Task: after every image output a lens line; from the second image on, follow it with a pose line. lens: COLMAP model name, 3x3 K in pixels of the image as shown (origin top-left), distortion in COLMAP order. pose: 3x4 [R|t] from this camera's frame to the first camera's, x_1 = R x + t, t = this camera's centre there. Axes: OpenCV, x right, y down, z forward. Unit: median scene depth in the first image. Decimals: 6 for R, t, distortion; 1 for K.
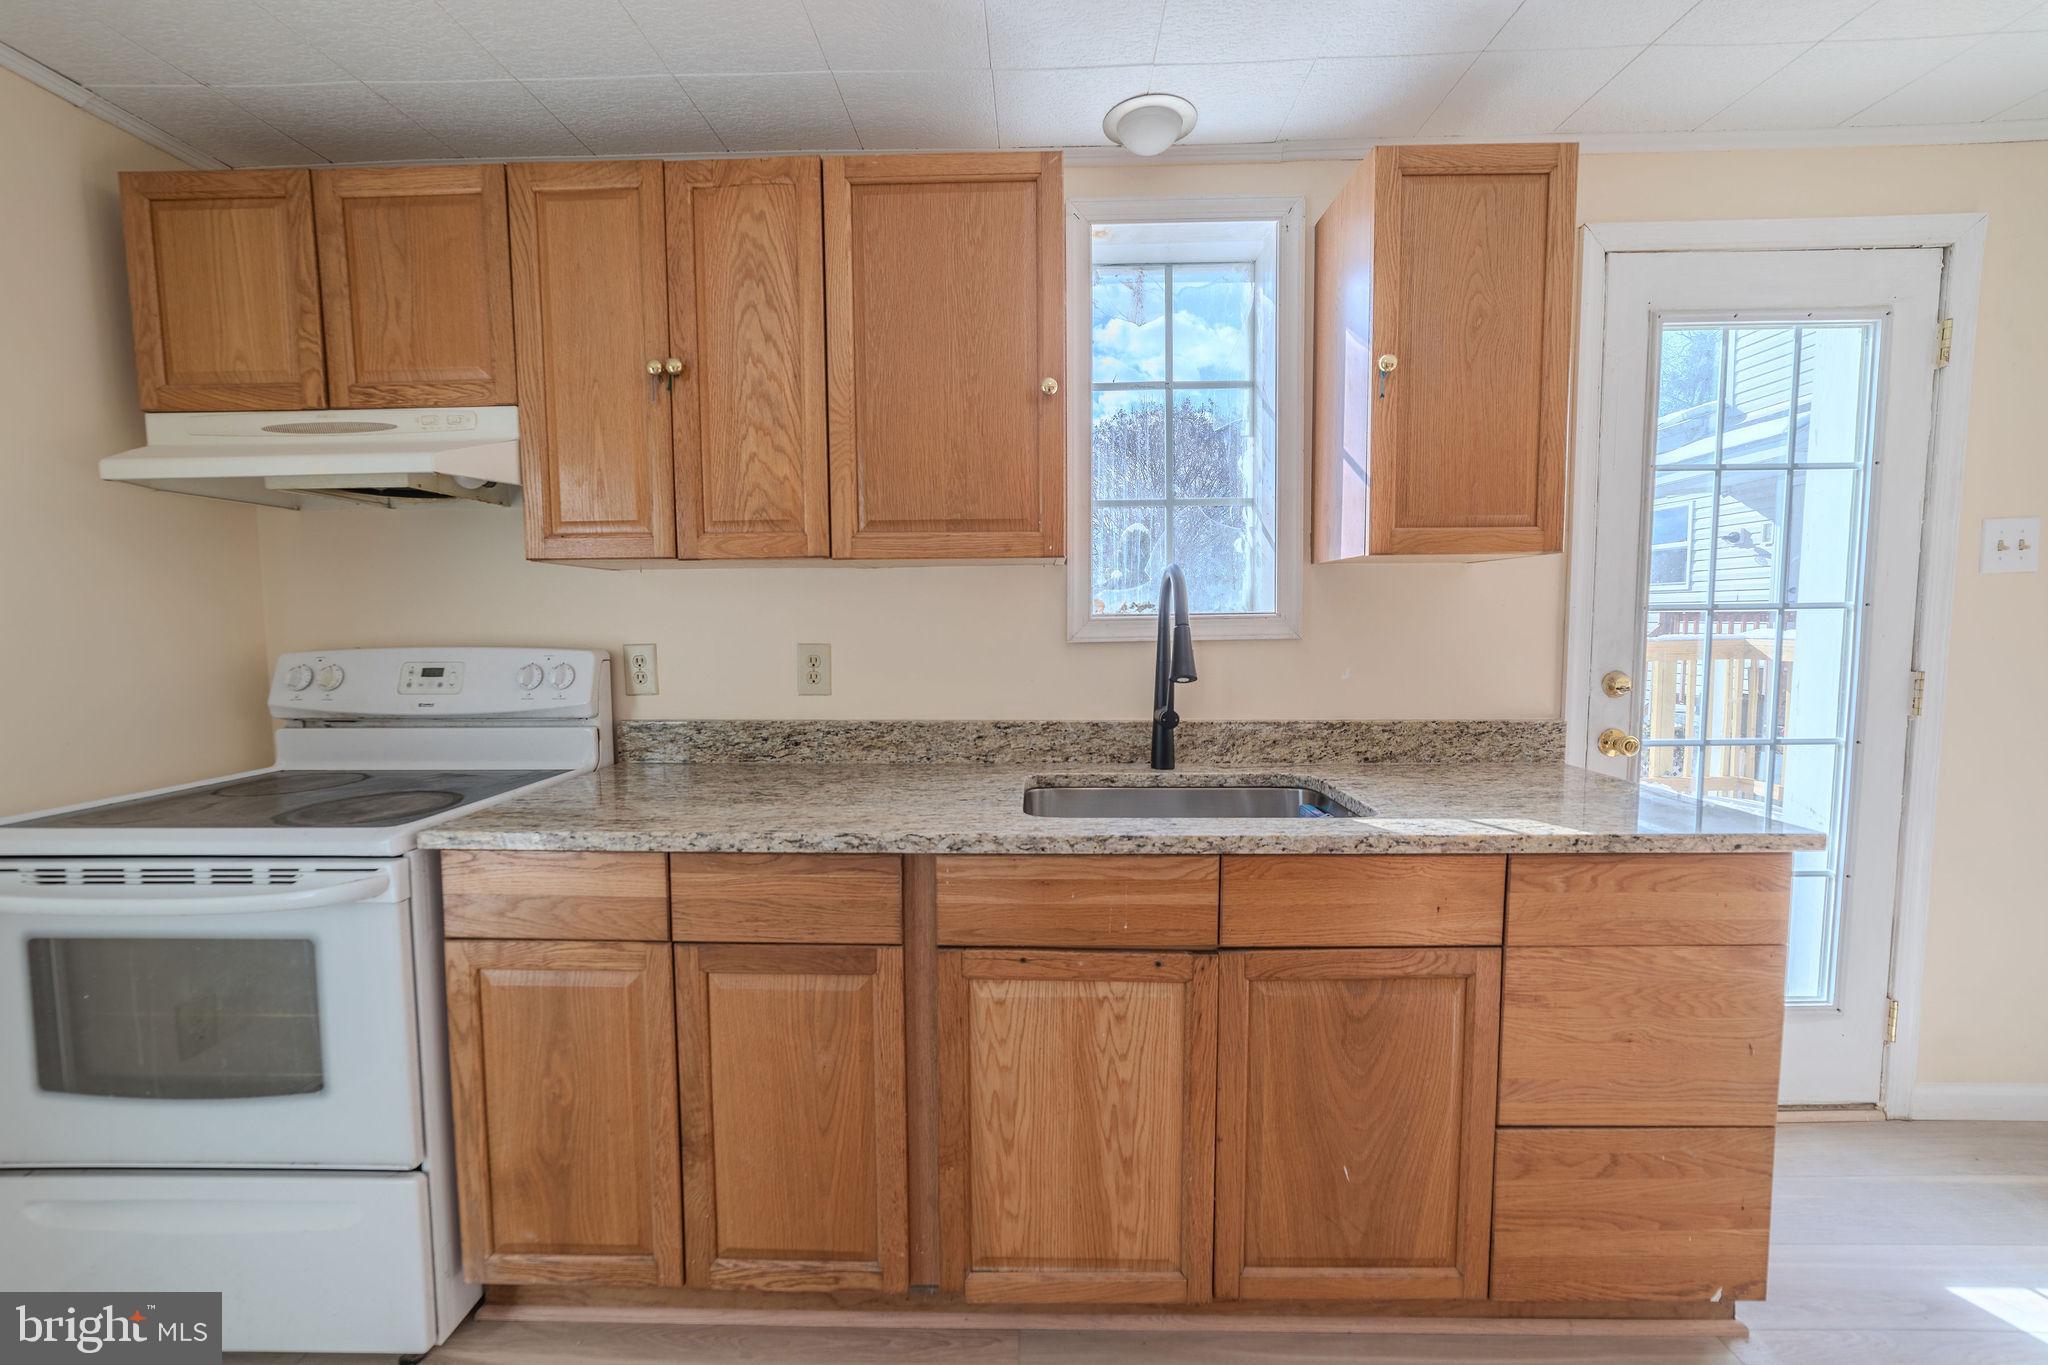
lens RADIAL K [[791.1, 0, 1028.4], [0, 791.1, 676.8], [0, 0, 1]] dist [-0.007546, 0.000286]
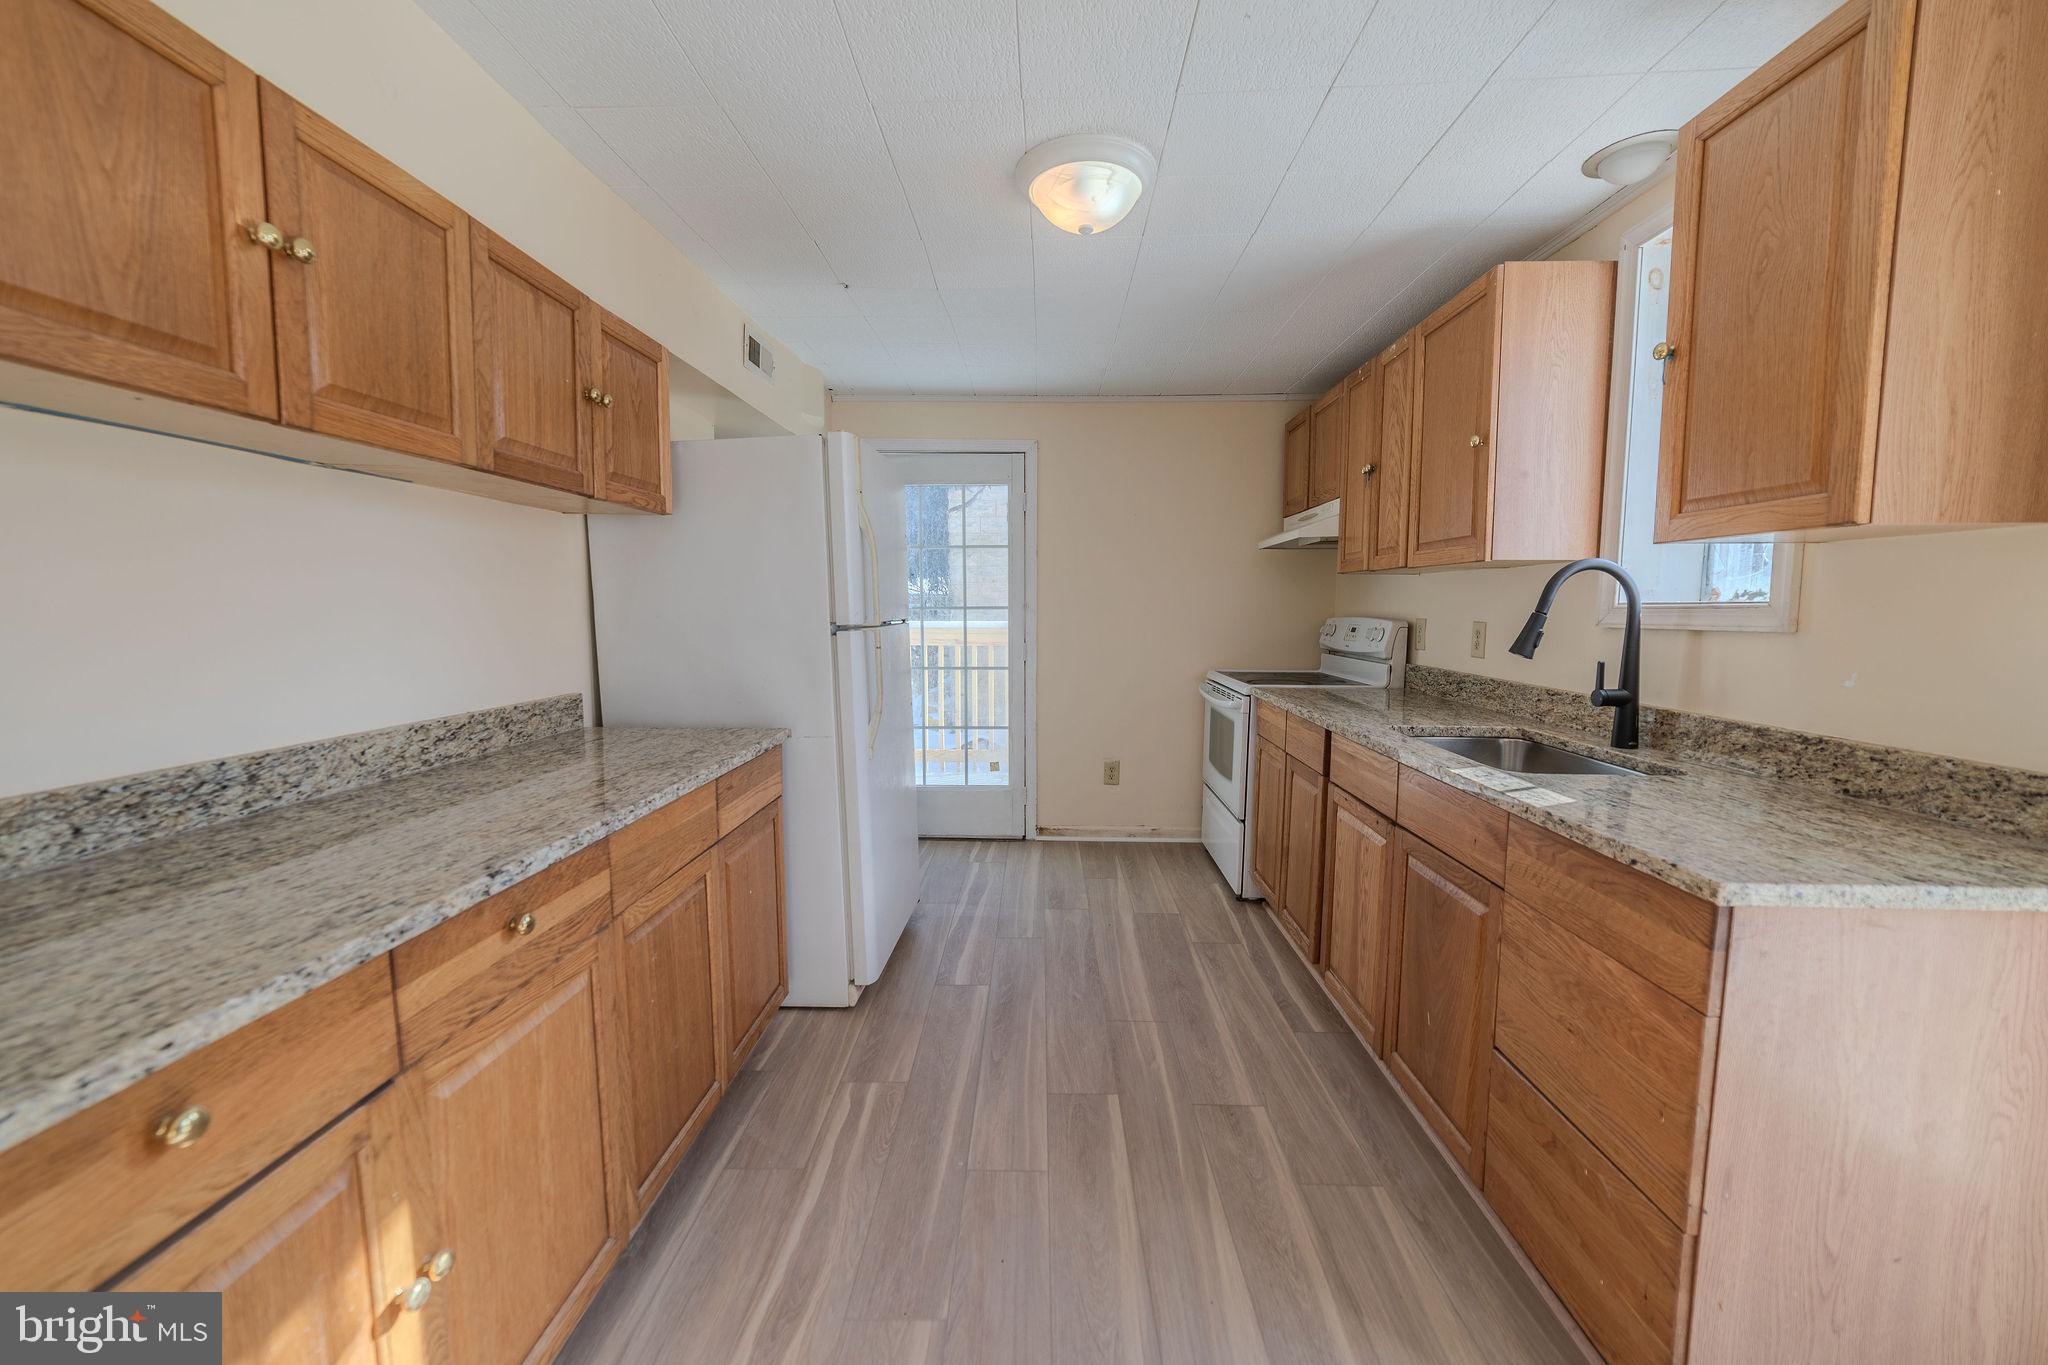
lens RADIAL K [[791.1, 0, 1026.0], [0, 791.1, 677.6], [0, 0, 1]] dist [-0.007546, 0.000286]
pose [[-0.007977, 0.099400, -0.995016, 1.223888], [-0.077301, 0.992008, 0.099719, -0.021528], [0.996976, 0.077711, -0.000229, 0.193116]]
